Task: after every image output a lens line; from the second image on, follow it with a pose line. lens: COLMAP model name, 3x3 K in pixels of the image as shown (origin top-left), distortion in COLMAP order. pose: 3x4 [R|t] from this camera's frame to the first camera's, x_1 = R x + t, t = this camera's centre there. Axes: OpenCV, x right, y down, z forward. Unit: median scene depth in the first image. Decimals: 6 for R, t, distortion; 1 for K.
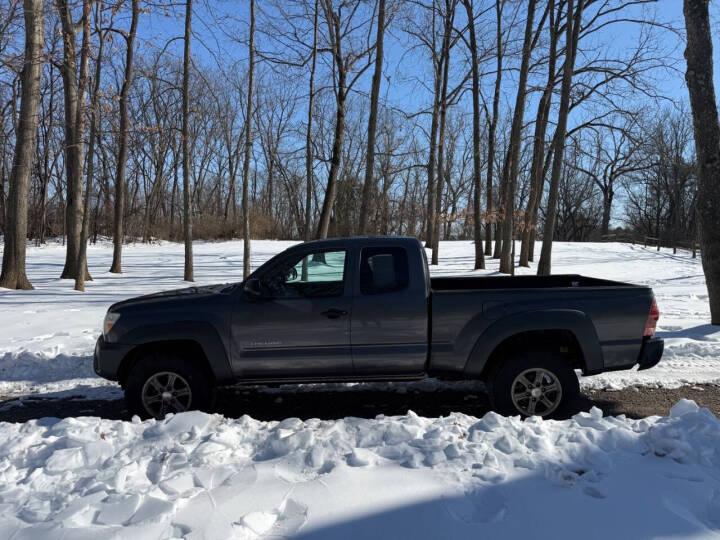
lens RADIAL K [[515.1, 0, 360.0], [0, 515.1, 270.0], [0, 0, 1]] dist [-0.011179, -0.004161]
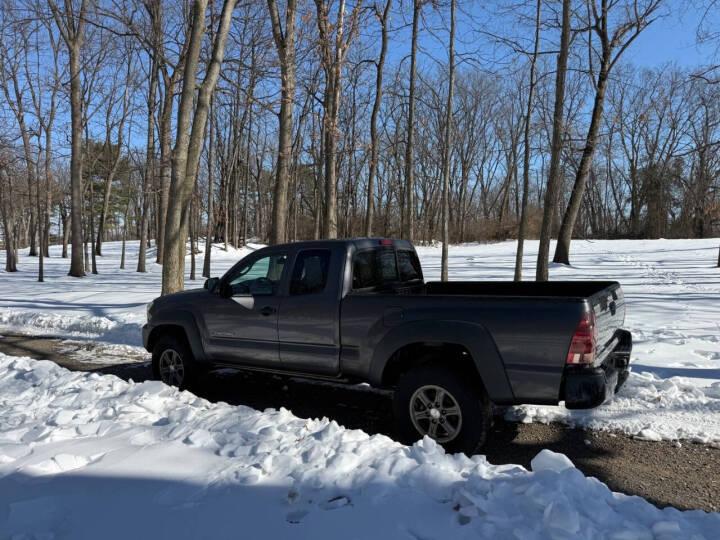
lens RADIAL K [[508.3, 0, 362.6], [0, 508.3, 270.6], [0, 0, 1]] dist [0.044548, -0.064689]
pose [[0.829732, 0.008952, -0.558090, 0.714671], [-0.009030, 0.999956, 0.002616, -0.006461], [0.558089, 0.002869, 0.829776, 0.205712]]
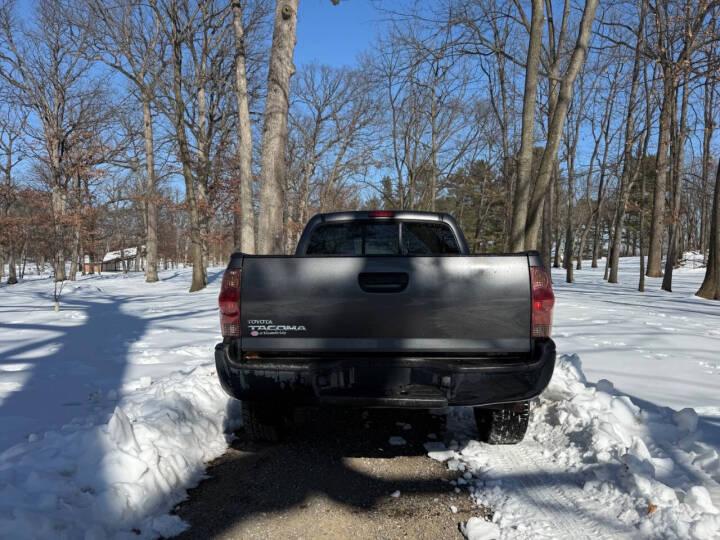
lens RADIAL K [[505.3, 0, 360.8], [0, 505.3, 270.2], [0, 0, 1]] dist [0.060707, -0.071494]
pose [[-0.040537, 0.000815, -0.999178, 1.127167], [-0.050460, 0.998722, 0.002862, 0.044240], [0.997903, 0.050535, -0.040444, 1.168736]]
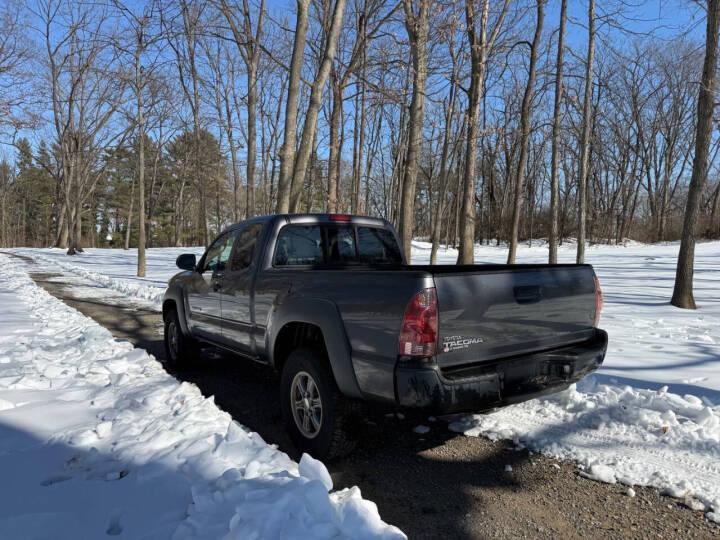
lens RADIAL K [[507.8, 0, 358.0], [0, 507.8, 271.7], [0, 0, 1]] dist [0.045195, -0.067000]
pose [[0.567331, 0.029028, -0.822978, 0.995075], [-0.034555, 0.999337, 0.011427, 0.028865], [0.822764, 0.021955, 0.567959, 0.619032]]
